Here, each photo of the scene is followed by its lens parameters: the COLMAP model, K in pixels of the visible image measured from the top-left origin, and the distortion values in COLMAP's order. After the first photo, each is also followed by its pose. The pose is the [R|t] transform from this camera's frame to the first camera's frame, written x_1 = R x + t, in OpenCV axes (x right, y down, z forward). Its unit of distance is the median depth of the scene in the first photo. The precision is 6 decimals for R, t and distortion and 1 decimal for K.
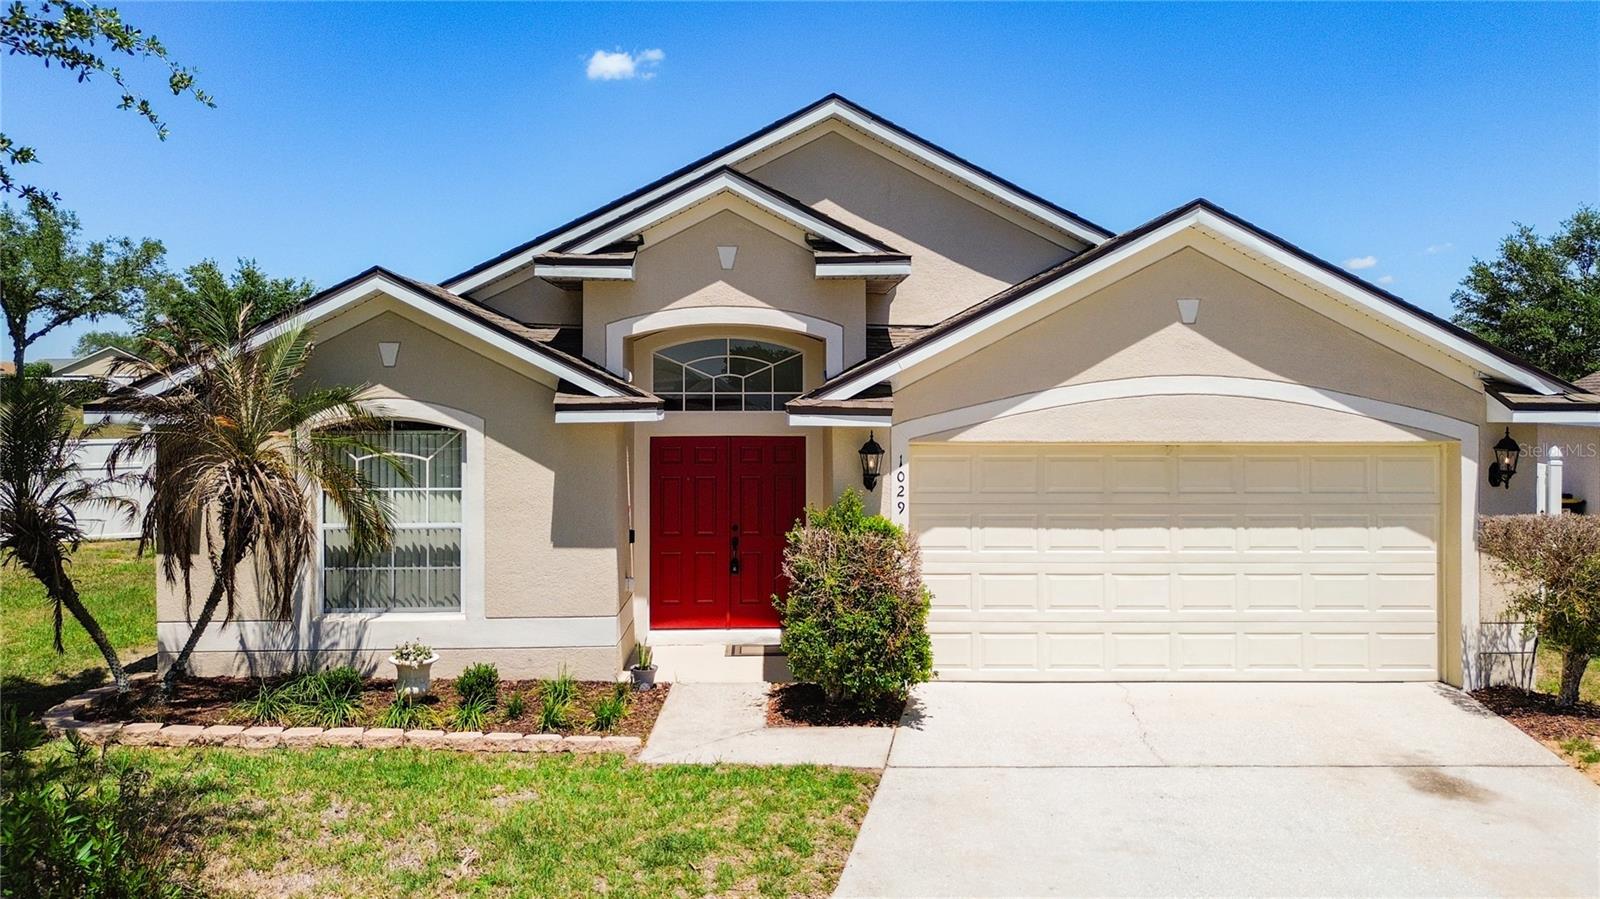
lens RADIAL K [[1116.9, 0, 796.4], [0, 1116.9, 445.9], [0, 0, 1]] dist [0.022332, -0.000491]
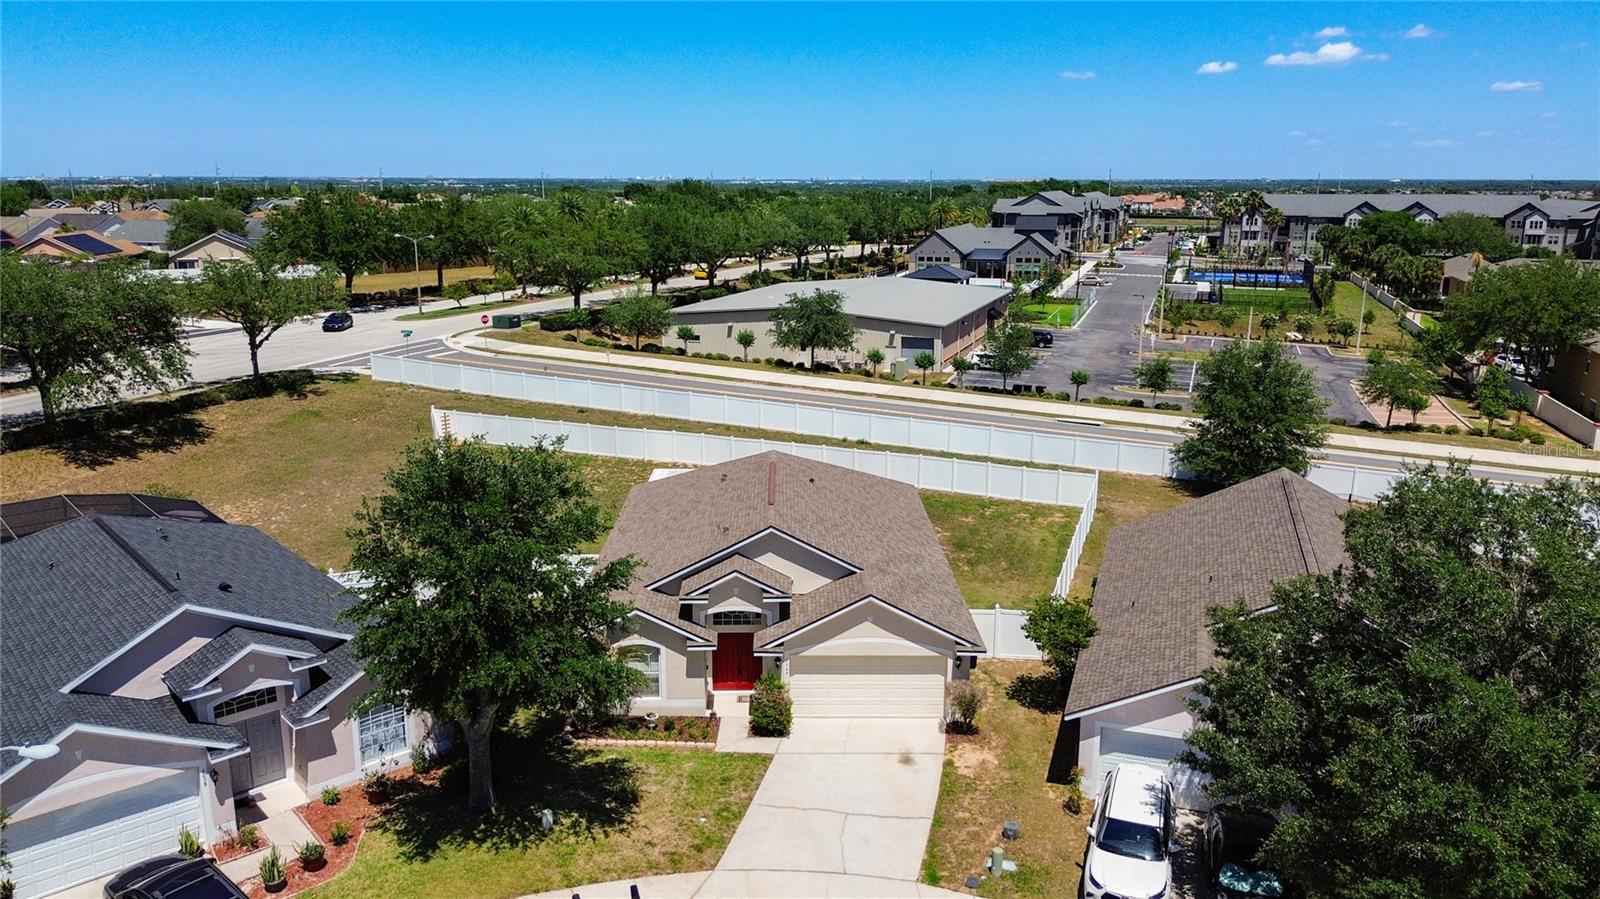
lens RADIAL K [[1116.9, 0, 802.3], [0, 1116.9, 451.8], [0, 0, 1]] dist [0.022332, -0.000491]
pose [[0.999939, 0.005564, -0.009564, 0.170353], [-0.003522, 0.979466, 0.201581, -1.310016], [0.010489, -0.201535, 0.979425, -2.253155]]
